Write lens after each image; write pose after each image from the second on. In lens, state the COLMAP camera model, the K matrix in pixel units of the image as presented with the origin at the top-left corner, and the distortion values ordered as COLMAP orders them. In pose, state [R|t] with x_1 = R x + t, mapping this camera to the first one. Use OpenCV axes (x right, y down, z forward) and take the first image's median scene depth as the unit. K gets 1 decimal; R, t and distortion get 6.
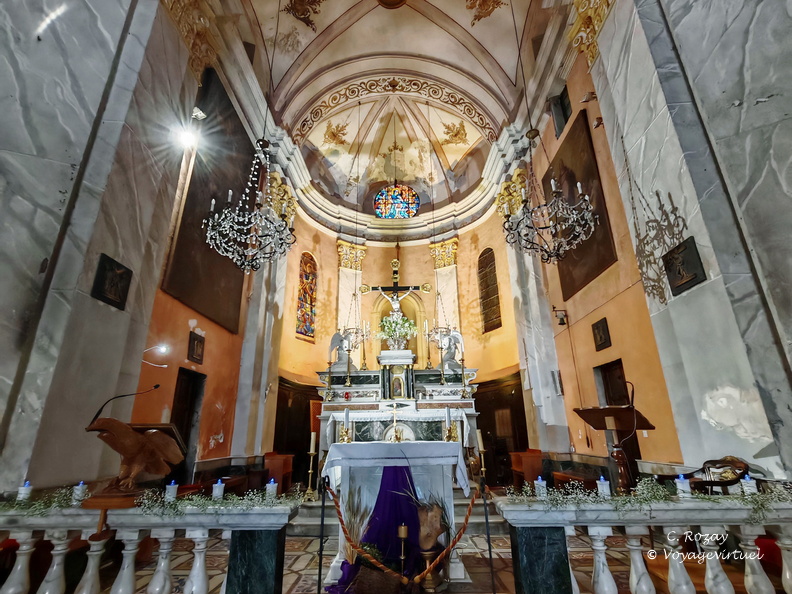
lens RADIAL K [[392.8, 0, 392.8], [0, 392.8, 297.0], [0, 0, 1]] dist [-0.001555, 0.000059]
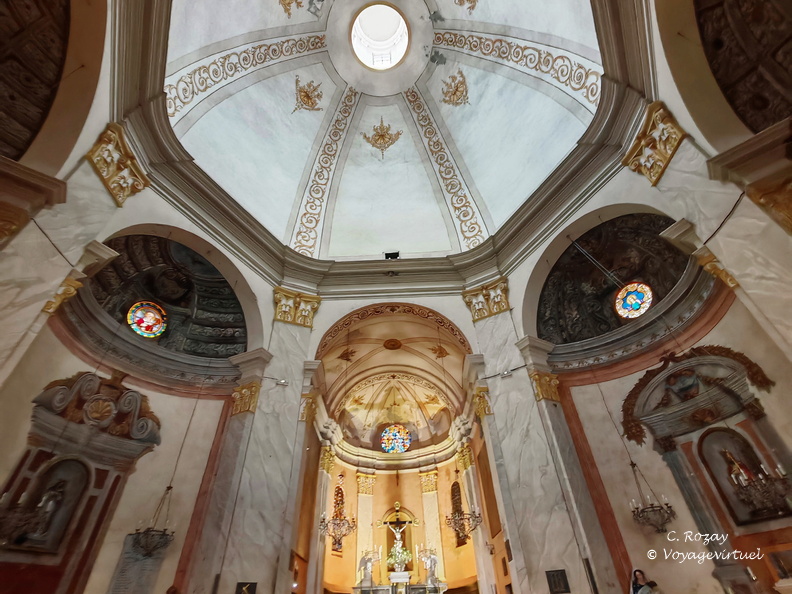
lens RADIAL K [[392.8, 0, 392.8], [0, 392.8, 297.0], [0, 0, 1]] dist [-0.001555, 0.000059]
pose [[0.999841, -0.007867, 0.015974, -0.024458], [0.013216, 0.929072, -0.369664, -0.221444], [-0.011933, 0.369816, 0.929028, -0.665700]]
